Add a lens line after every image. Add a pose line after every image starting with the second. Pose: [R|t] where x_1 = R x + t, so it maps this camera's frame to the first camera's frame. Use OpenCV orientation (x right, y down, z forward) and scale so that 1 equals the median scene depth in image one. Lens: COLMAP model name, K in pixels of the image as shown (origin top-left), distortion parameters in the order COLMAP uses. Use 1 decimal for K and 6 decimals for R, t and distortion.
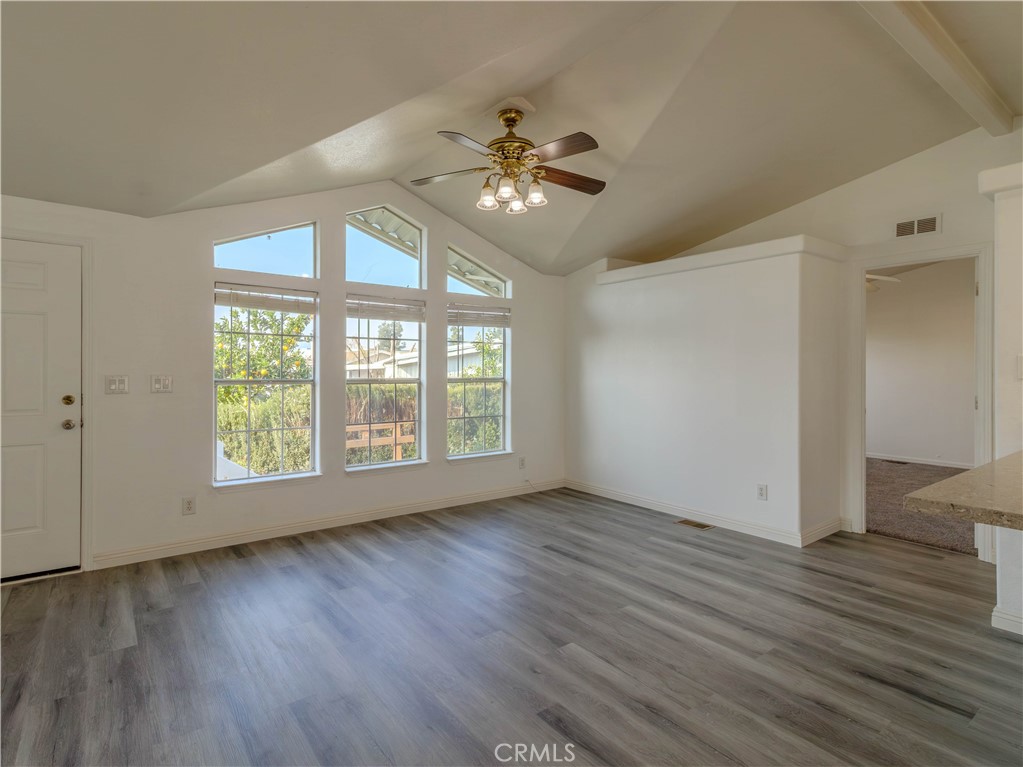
lens RADIAL K [[540.1, 0, 512.7], [0, 540.1, 368.2], [0, 0, 1]] dist [0.006940, 0.001140]
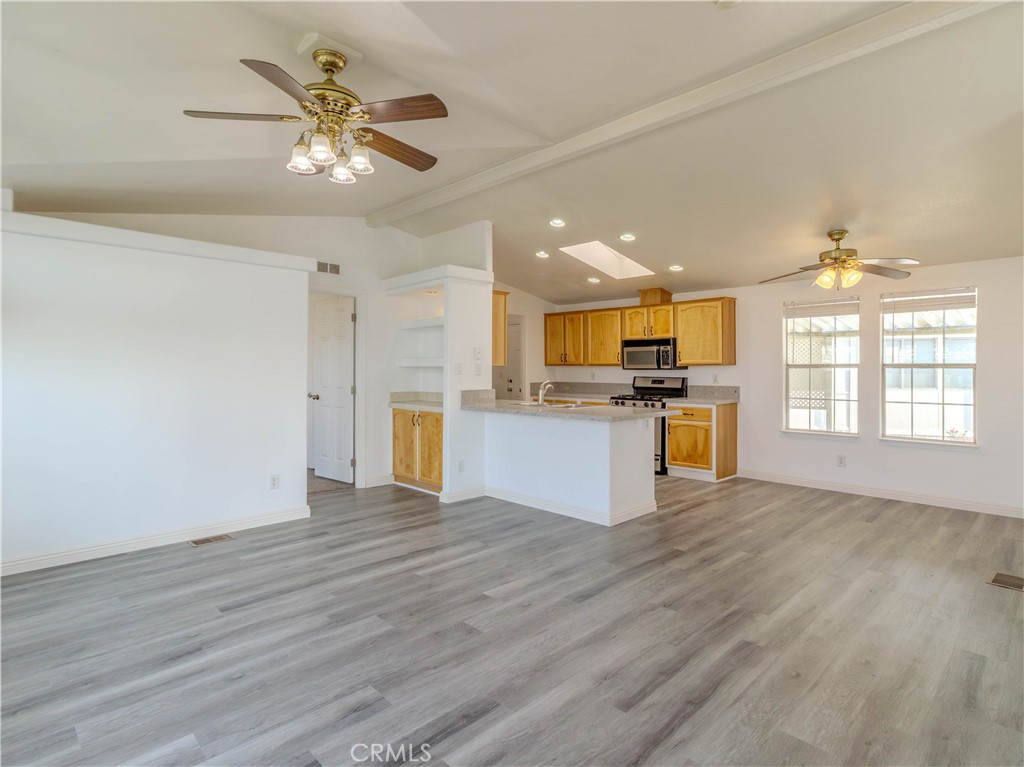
lens RADIAL K [[540.7, 0, 513.2], [0, 540.7, 368.2], [0, 0, 1]] dist [0.006940, 0.001140]
pose [[-0.122636, 0.000323, 0.992452, -0.864938], [-0.003803, 0.999992, -0.000795, 0.000491], [-0.992444, -0.003872, -0.122634, 0.843512]]
